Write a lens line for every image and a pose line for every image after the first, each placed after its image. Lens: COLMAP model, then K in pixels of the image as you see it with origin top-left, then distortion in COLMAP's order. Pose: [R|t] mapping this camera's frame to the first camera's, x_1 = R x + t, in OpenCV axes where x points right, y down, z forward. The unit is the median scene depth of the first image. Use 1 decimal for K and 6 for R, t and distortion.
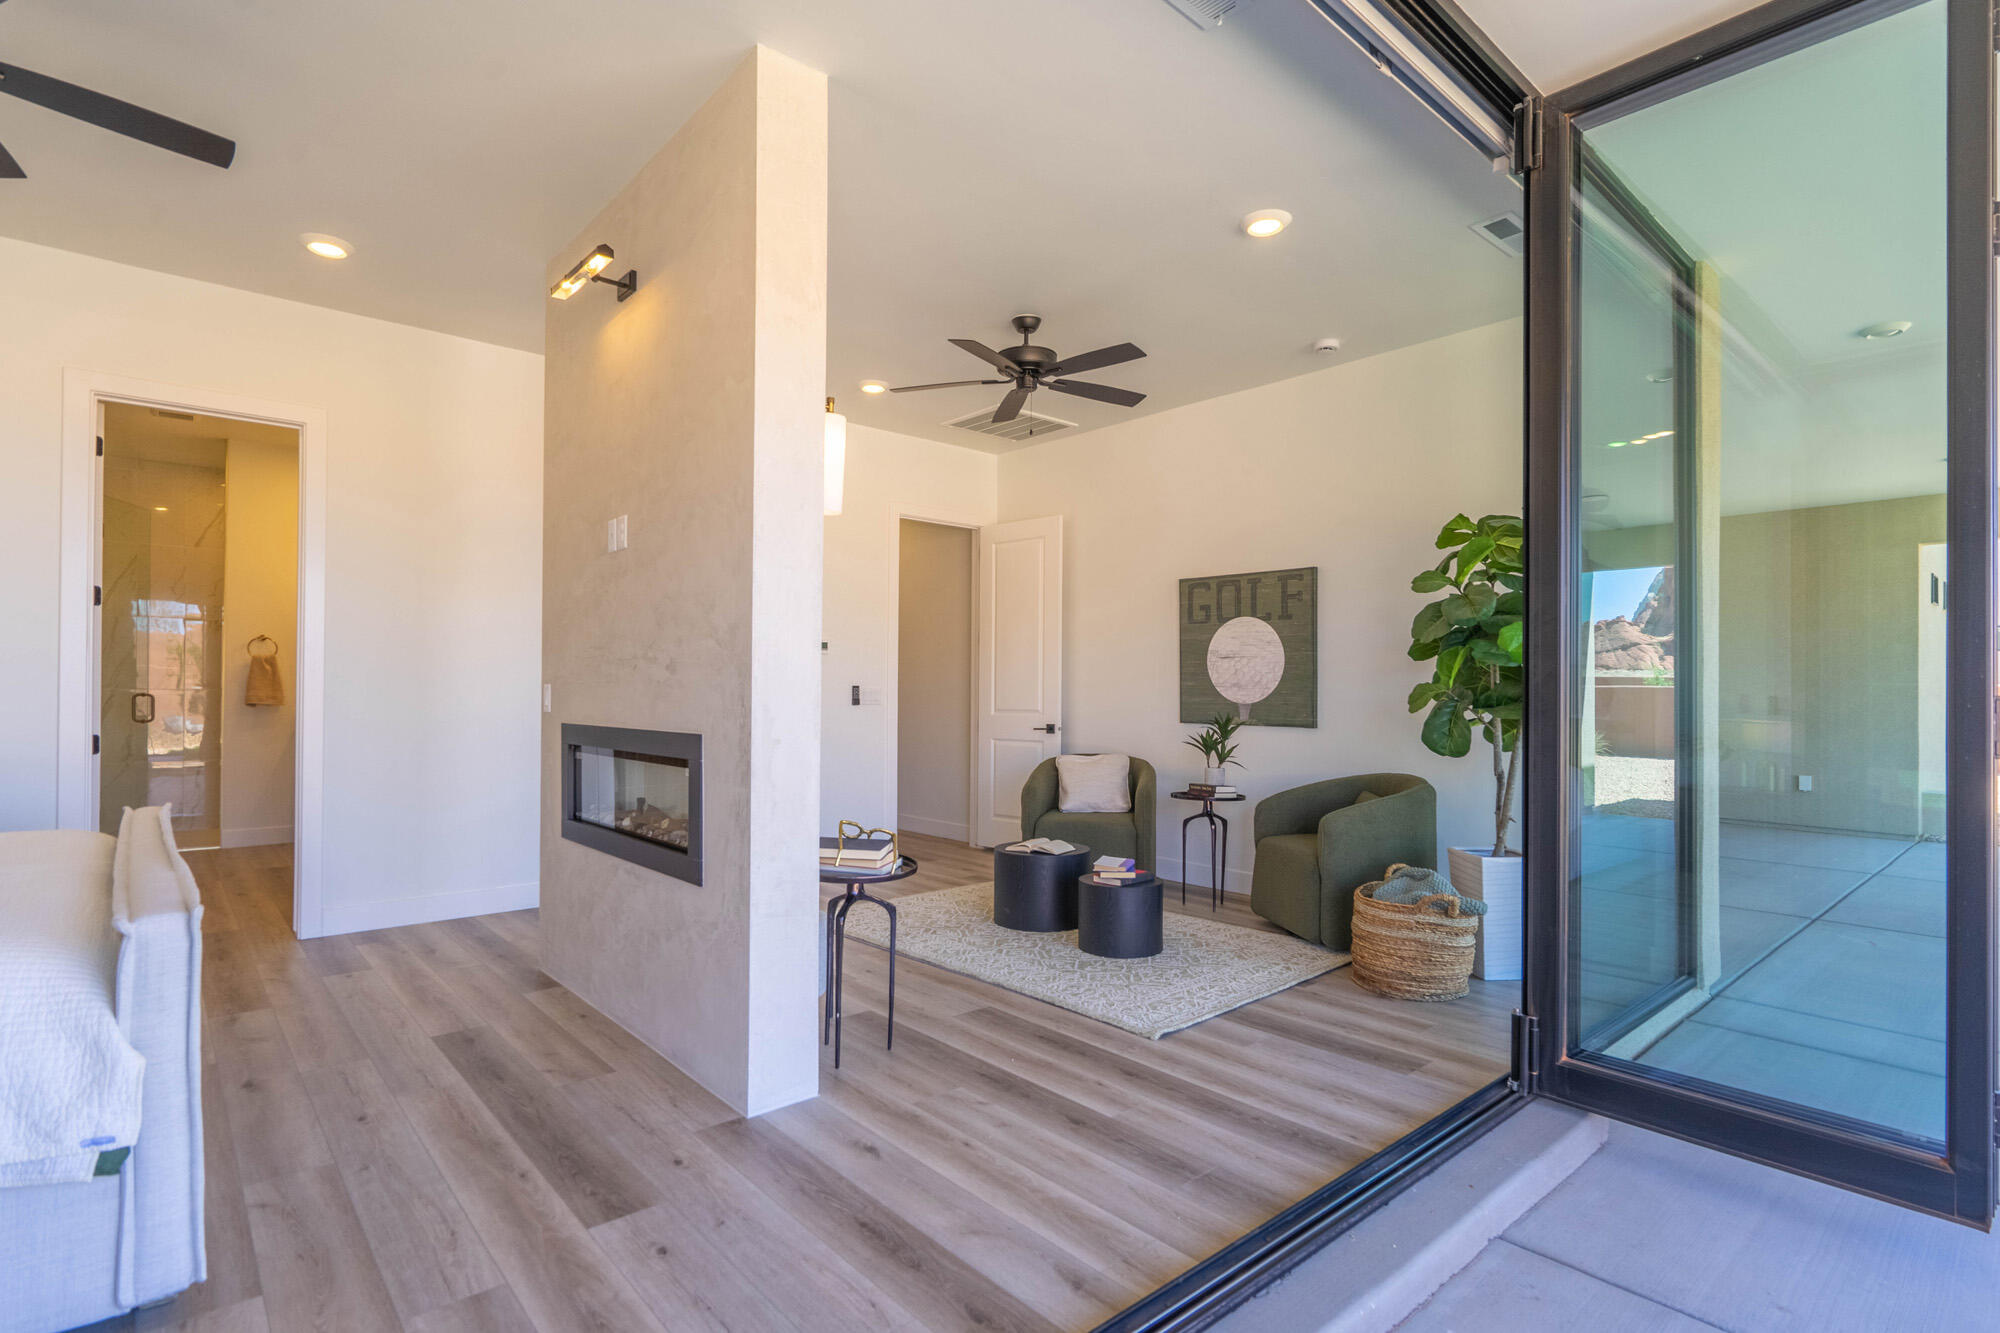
lens RADIAL K [[955.8, 0, 1002.2], [0, 955.8, 664.1], [0, 0, 1]] dist [-0.005394, 0.000565]
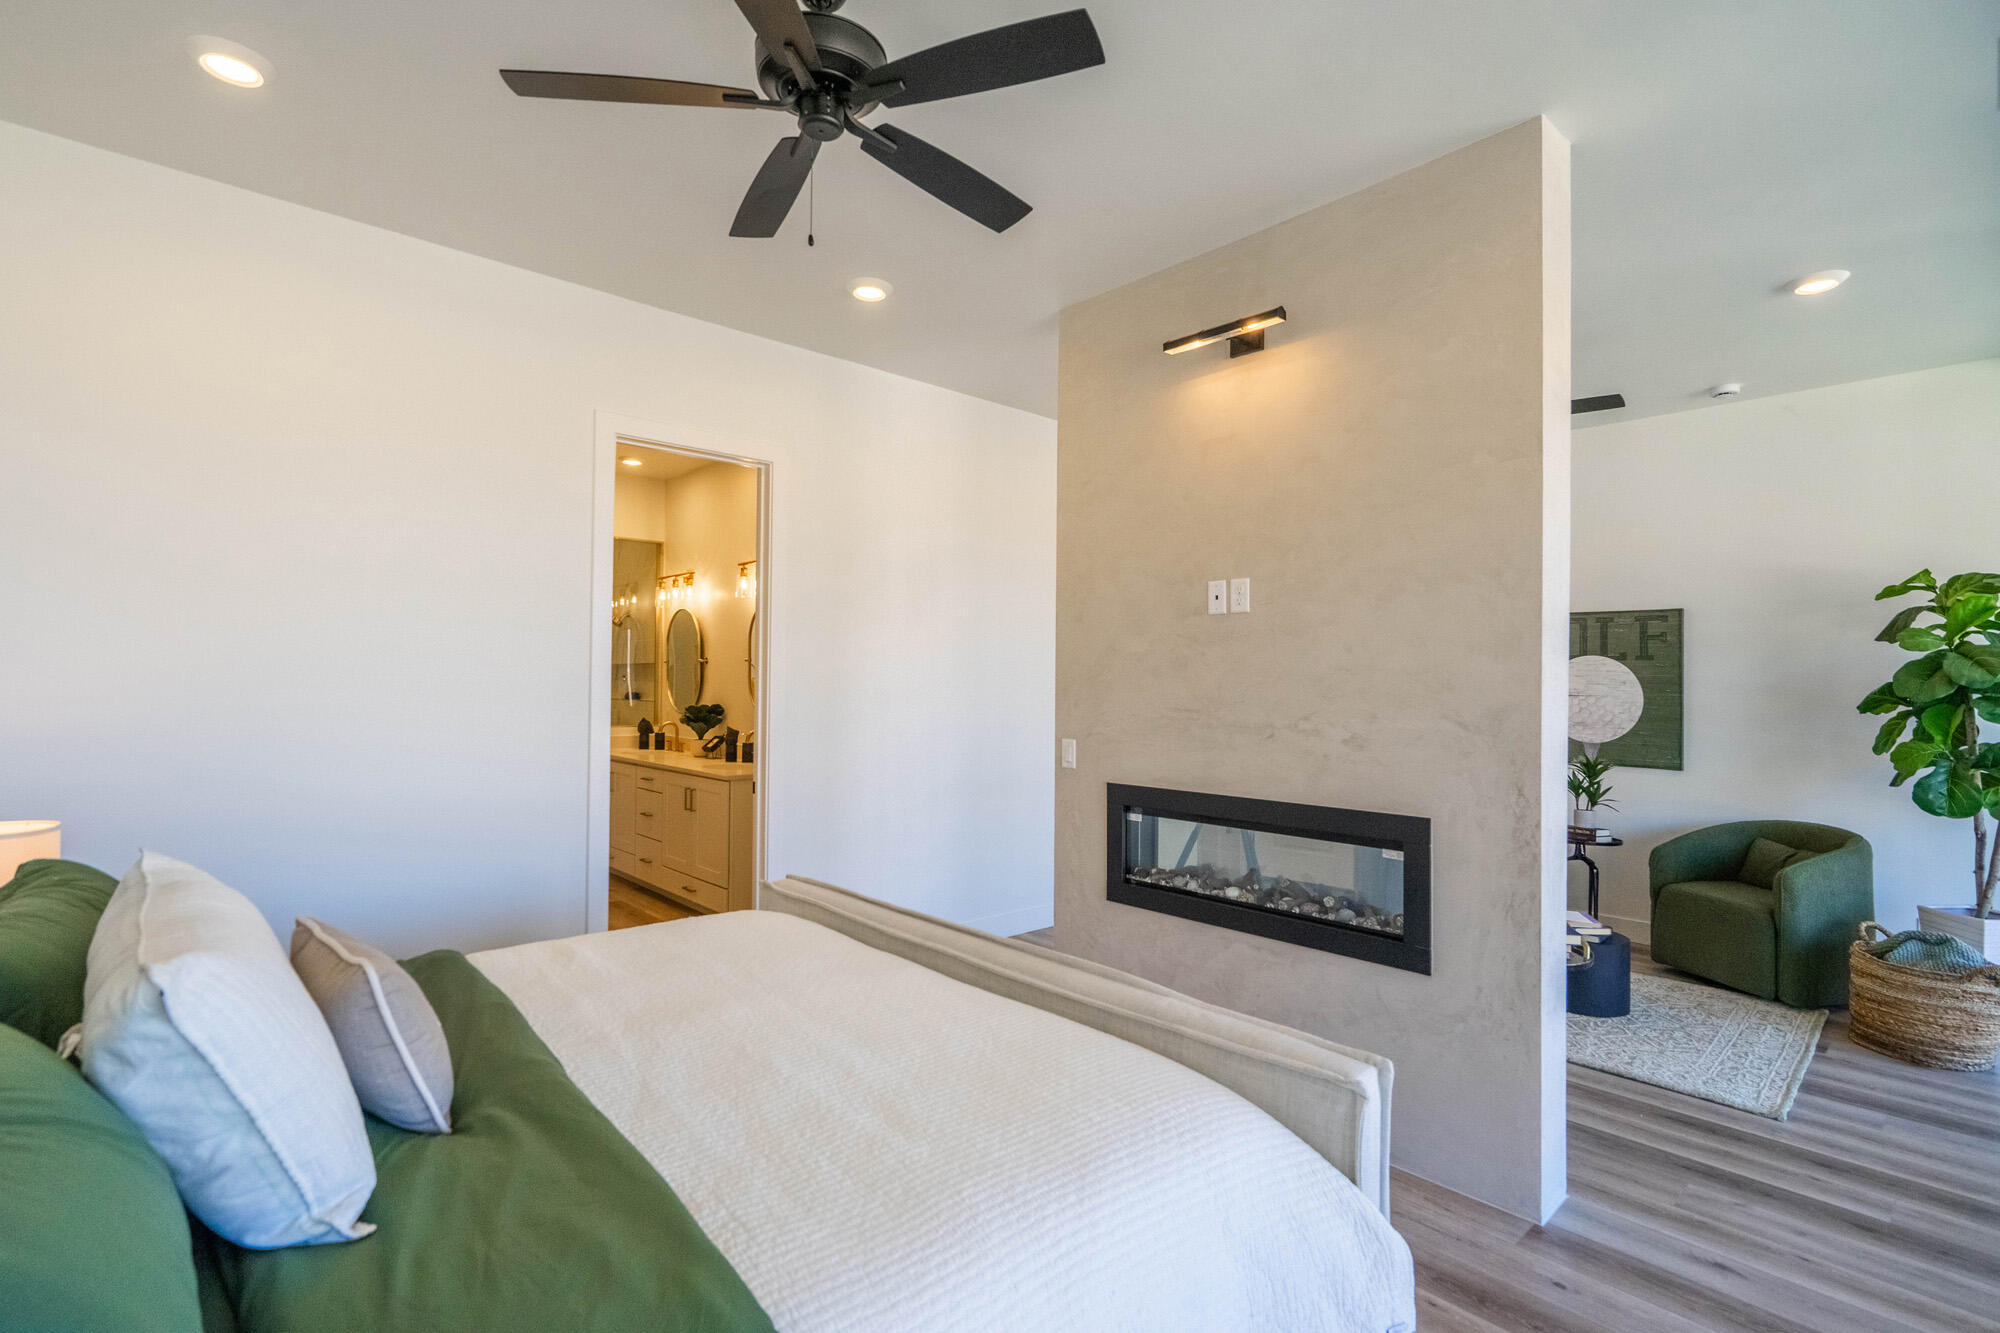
lens RADIAL K [[938.9, 0, 1009.2], [0, 938.9, 655.4], [0, 0, 1]] dist [-0.003859, -0.000346]
pose [[0.999950, 0.009966, 0.001103, -0.455196], [-0.009961, 0.999943, -0.003893, -0.051226], [-0.001141, 0.003882, 0.999992, 0.029527]]
